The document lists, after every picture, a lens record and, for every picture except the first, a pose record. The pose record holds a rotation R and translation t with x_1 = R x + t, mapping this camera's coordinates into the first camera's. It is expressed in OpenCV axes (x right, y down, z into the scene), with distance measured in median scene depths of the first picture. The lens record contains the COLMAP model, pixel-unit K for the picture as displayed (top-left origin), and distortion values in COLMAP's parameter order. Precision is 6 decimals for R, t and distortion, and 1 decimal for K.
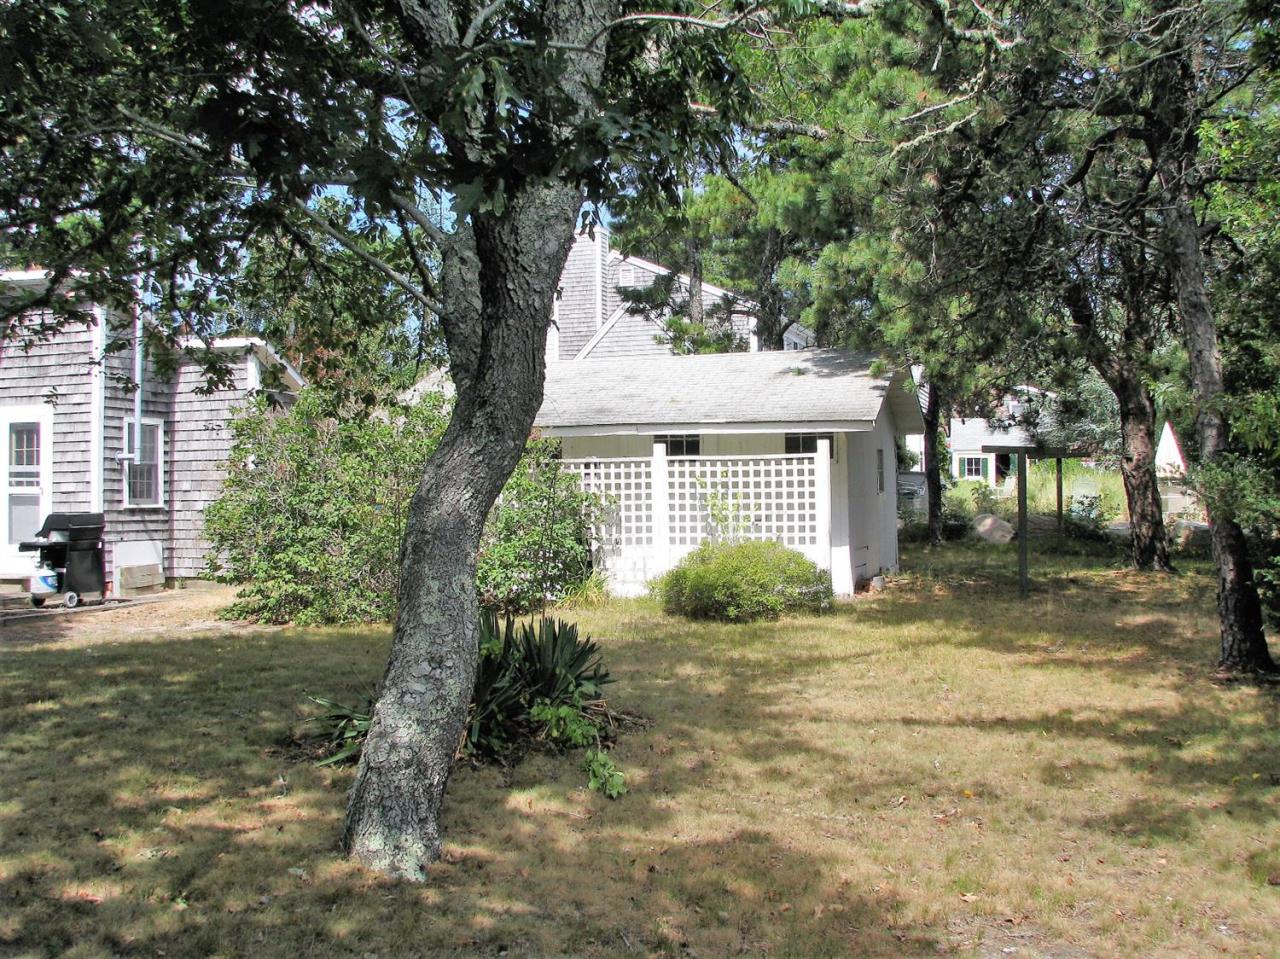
lens RADIAL K [[1356.1, 0, 646.9], [0, 1356.1, 455.5], [0, 0, 1]] dist [-0.187896, 0.250053]
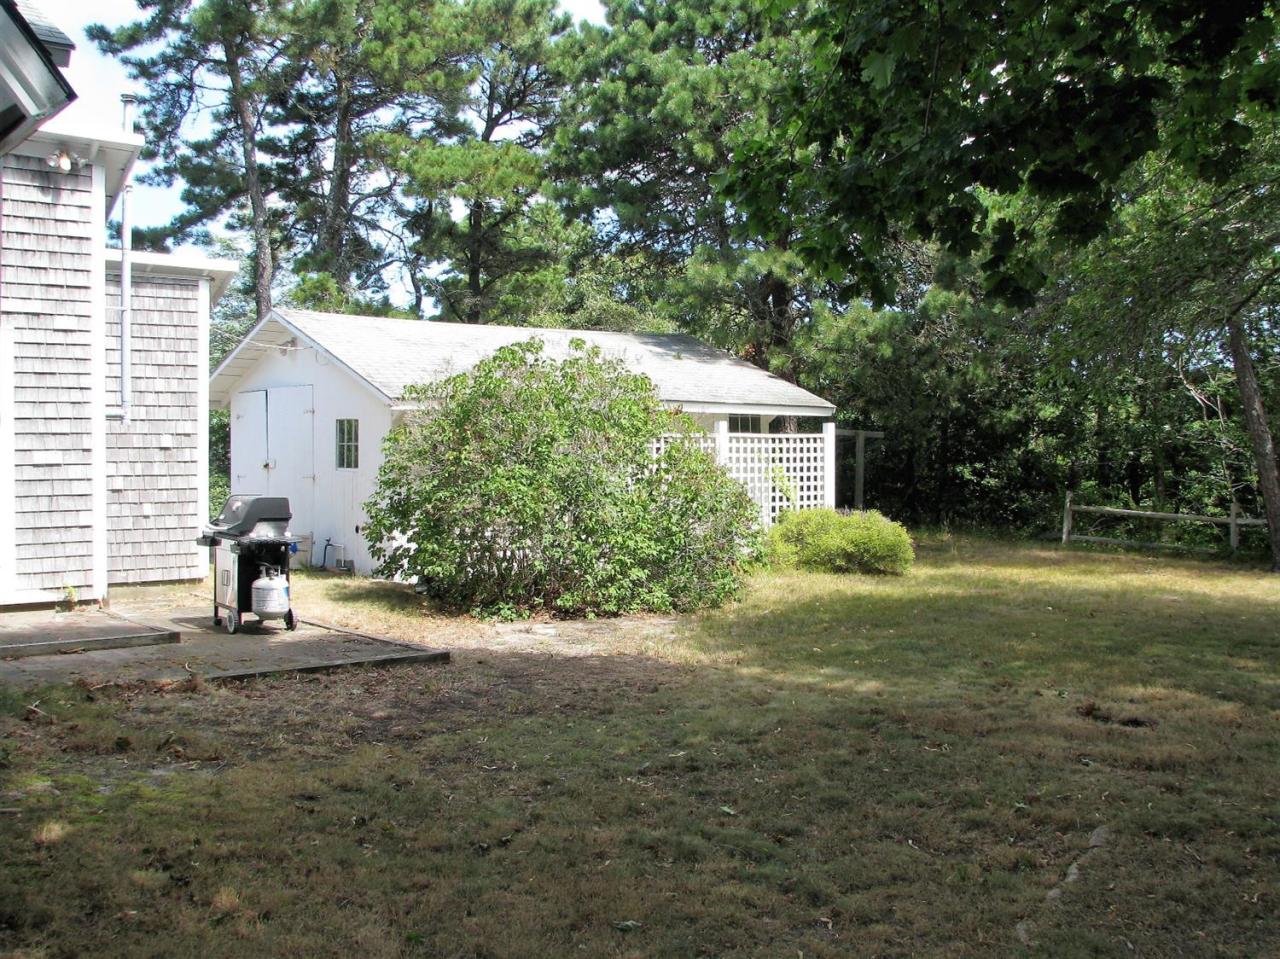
lens RADIAL K [[1356.1, 0, 646.9], [0, 1356.1, 455.5], [0, 0, 1]] dist [-0.187896, 0.250053]
pose [[0.564493, 0.008285, 0.825396, -0.797117], [-0.026412, 0.999619, 0.008030, 0.009955], [-0.825015, -0.026333, 0.564497, 0.383697]]
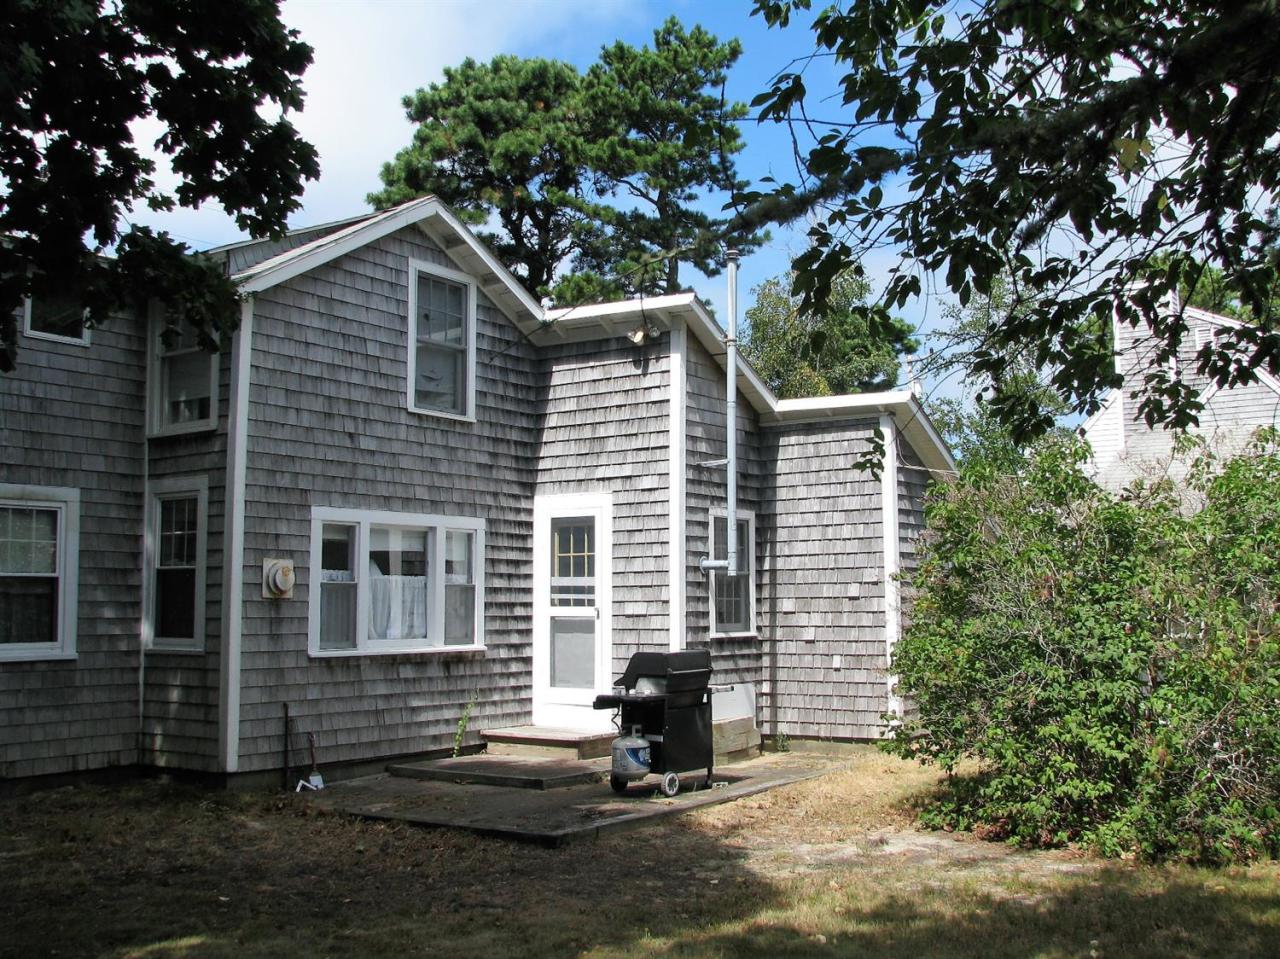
lens RADIAL K [[1356.1, 0, 646.9], [0, 1356.1, 455.5], [0, 0, 1]] dist [-0.187896, 0.250053]
pose [[0.956479, -0.024584, -0.290763, -0.218508], [0.001941, 0.996959, -0.077907, -0.001021], [0.291794, 0.073952, 0.953618, 0.305091]]
